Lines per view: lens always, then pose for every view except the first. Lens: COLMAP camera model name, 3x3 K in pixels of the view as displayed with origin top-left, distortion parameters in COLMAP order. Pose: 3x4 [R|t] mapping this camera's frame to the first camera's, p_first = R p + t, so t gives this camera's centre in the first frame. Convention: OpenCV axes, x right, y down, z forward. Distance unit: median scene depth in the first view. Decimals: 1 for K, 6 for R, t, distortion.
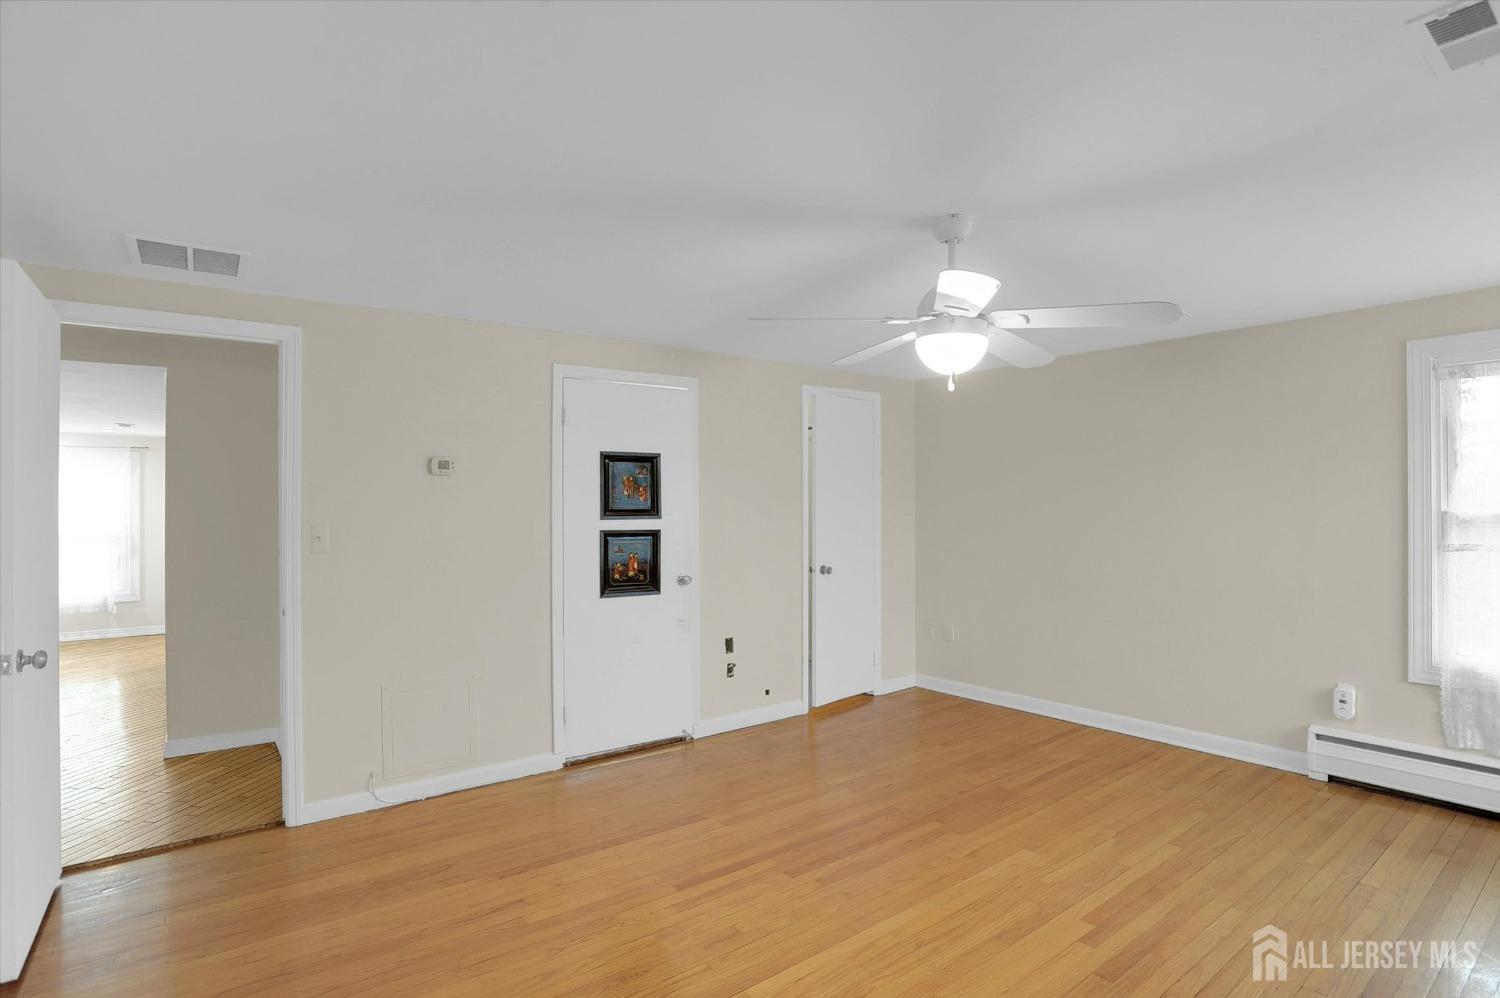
lens RADIAL K [[741.3, 0, 750.0], [0, 741.3, 499.0], [0, 0, 1]] dist [-0.025893, 0.000551]
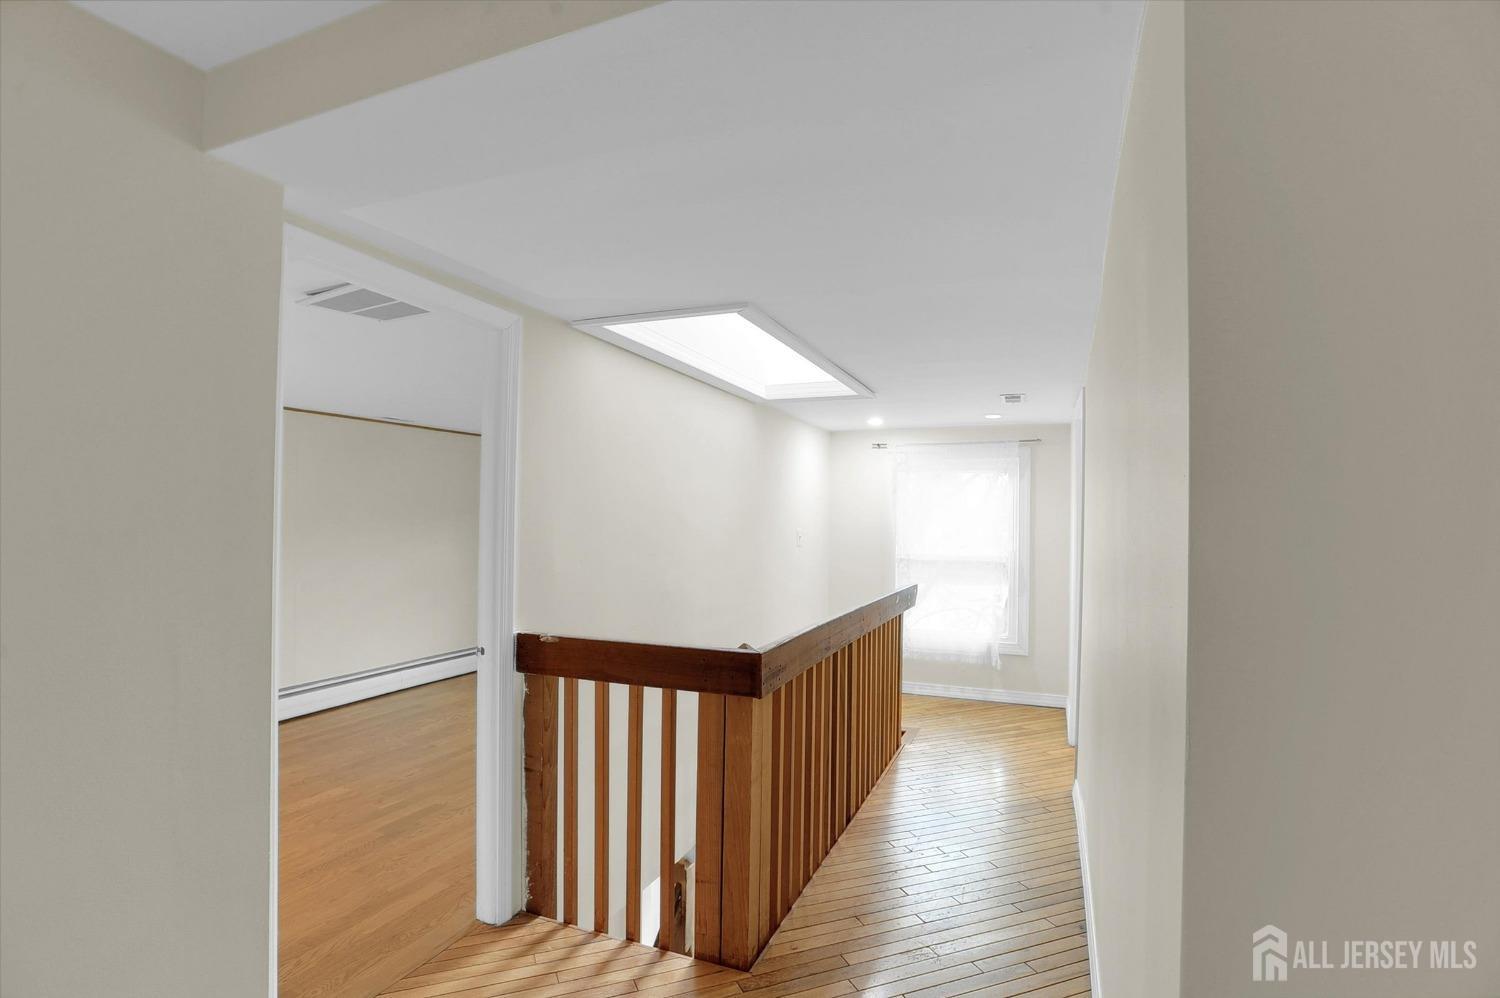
lens RADIAL K [[741.3, 0, 750.0], [0, 741.3, 499.0], [0, 0, 1]] dist [-0.025893, 0.000551]
pose [[0.498323, -0.005965, -0.866971, -0.353353], [-0.010109, 0.999868, -0.012690, -0.002650], [0.866933, 0.015088, 0.498197, 0.408840]]
